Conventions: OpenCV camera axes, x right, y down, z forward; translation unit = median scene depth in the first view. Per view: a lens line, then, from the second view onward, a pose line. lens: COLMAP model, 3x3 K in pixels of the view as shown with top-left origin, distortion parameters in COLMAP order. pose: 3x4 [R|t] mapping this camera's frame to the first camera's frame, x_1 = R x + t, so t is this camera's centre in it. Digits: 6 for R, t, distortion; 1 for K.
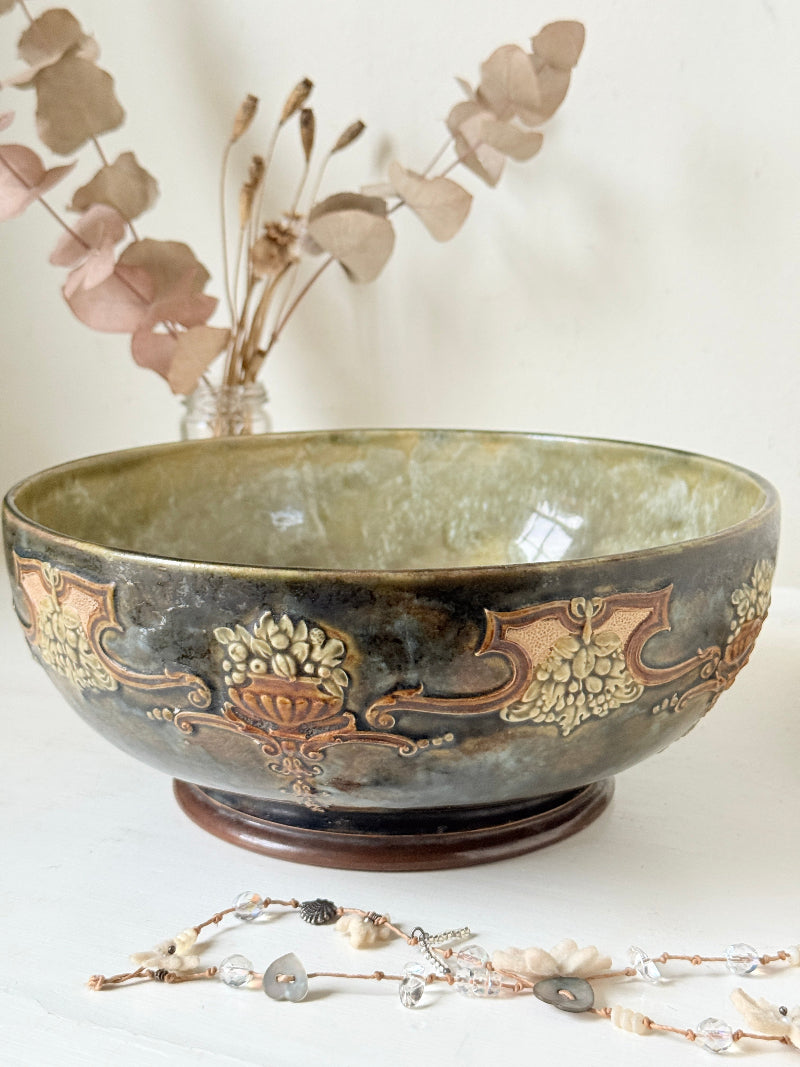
lens RADIAL K [[1482.1, 0, 400.0], [0, 1482.1, 533.5], [0, 0, 1]] dist [0.064292, -0.003654]
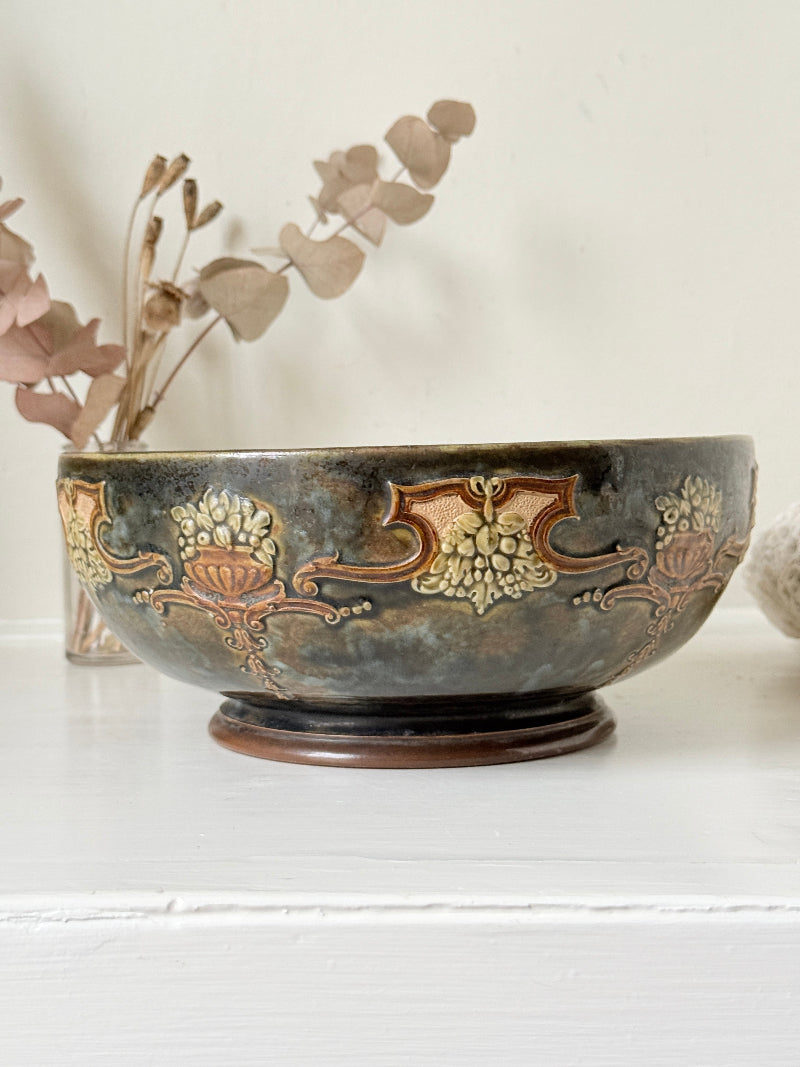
lens RADIAL K [[1482.1, 0, 400.0], [0, 1482.1, 533.5], [0, 0, 1]] dist [0.064292, -0.003654]
pose [[0.973749, -0.002998, -0.227607, 0.310890], [-0.029882, 0.989576, -0.140875, 0.239488], [0.225656, 0.143978, 0.963509, -0.077825]]
